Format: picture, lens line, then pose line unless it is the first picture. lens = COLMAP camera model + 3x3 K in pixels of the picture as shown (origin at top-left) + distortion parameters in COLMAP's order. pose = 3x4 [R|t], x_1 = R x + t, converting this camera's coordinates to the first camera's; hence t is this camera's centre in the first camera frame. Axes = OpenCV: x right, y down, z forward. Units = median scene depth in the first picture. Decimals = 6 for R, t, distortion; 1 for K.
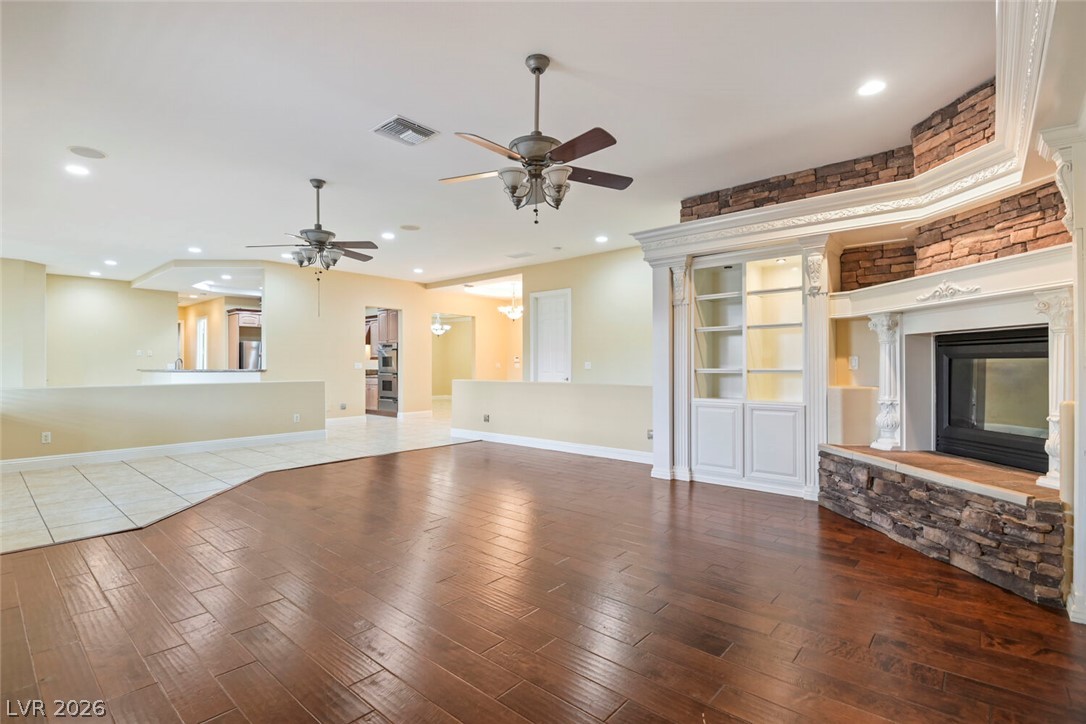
lens RADIAL K [[514.9, 0, 534.6], [0, 514.9, 358.7], [0, 0, 1]] dist [0.018410, -0.033410]
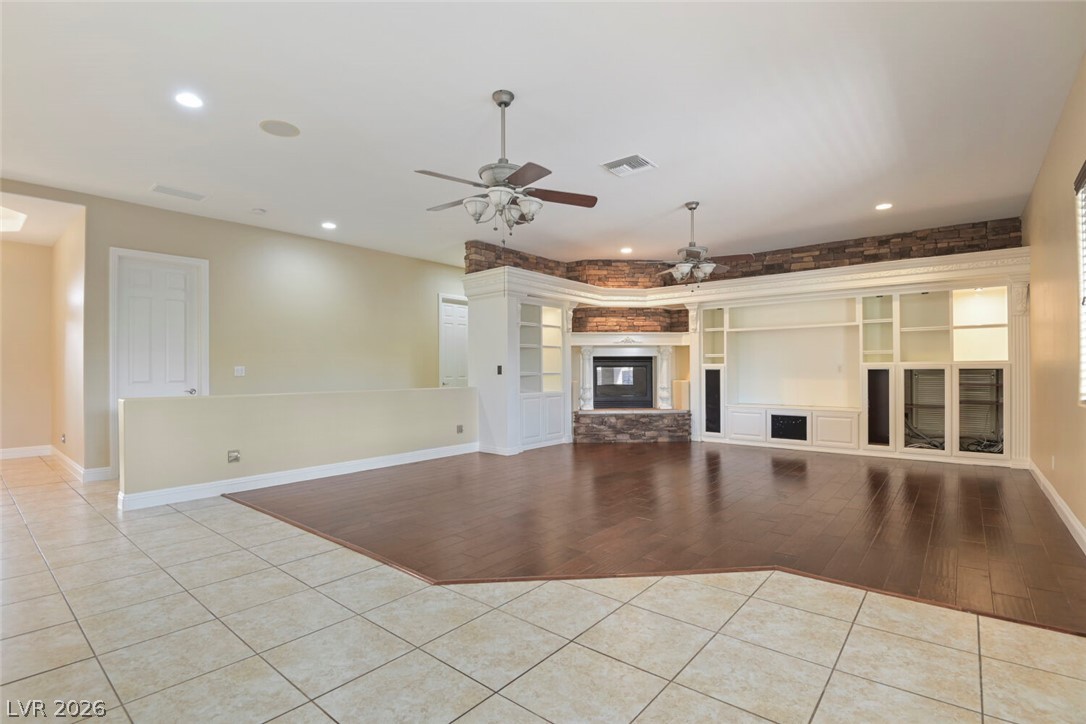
lens RADIAL K [[514.9, 0, 534.6], [0, 514.9, 358.7], [0, 0, 1]] dist [0.018410, -0.033410]
pose [[-0.030487, 0.022834, 0.999274, -1.240187], [-0.009462, 0.999688, -0.023132, 0.015480], [-0.999490, -0.010160, -0.030261, 1.114074]]
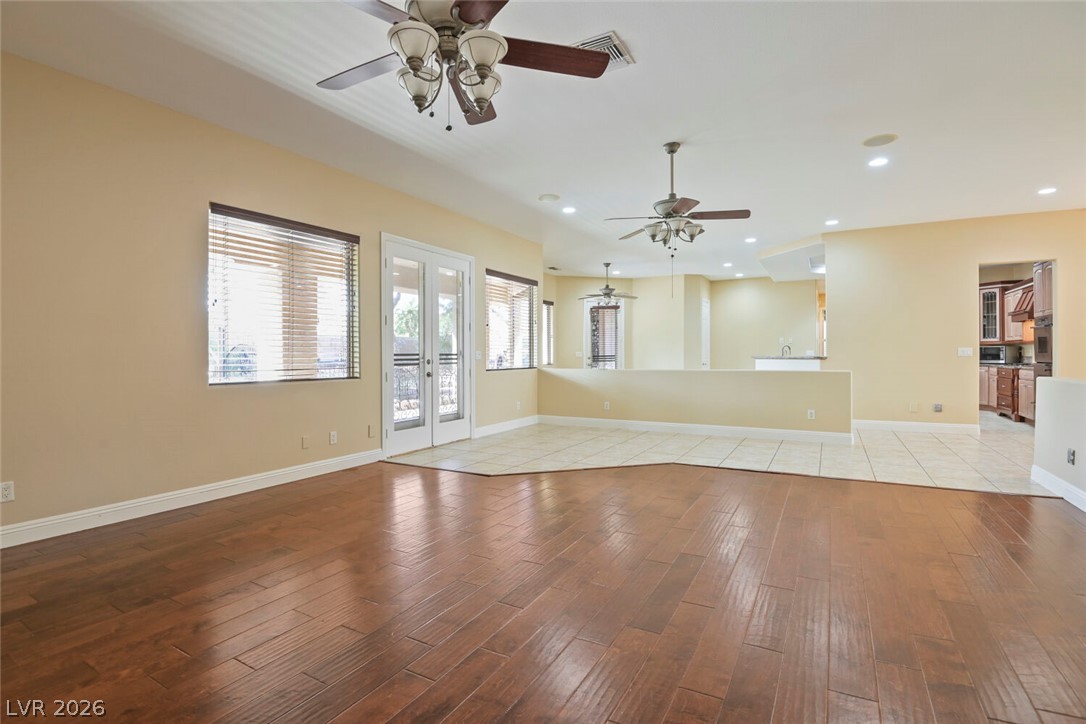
lens RADIAL K [[514.9, 0, 534.6], [0, 514.9, 358.7], [0, 0, 1]] dist [0.018410, -0.033410]
pose [[0.219750, 0.006629, -0.975534, 0.425270], [0.019334, 0.999751, 0.011149, 0.011581], [0.975365, -0.021311, 0.219567, 0.691731]]
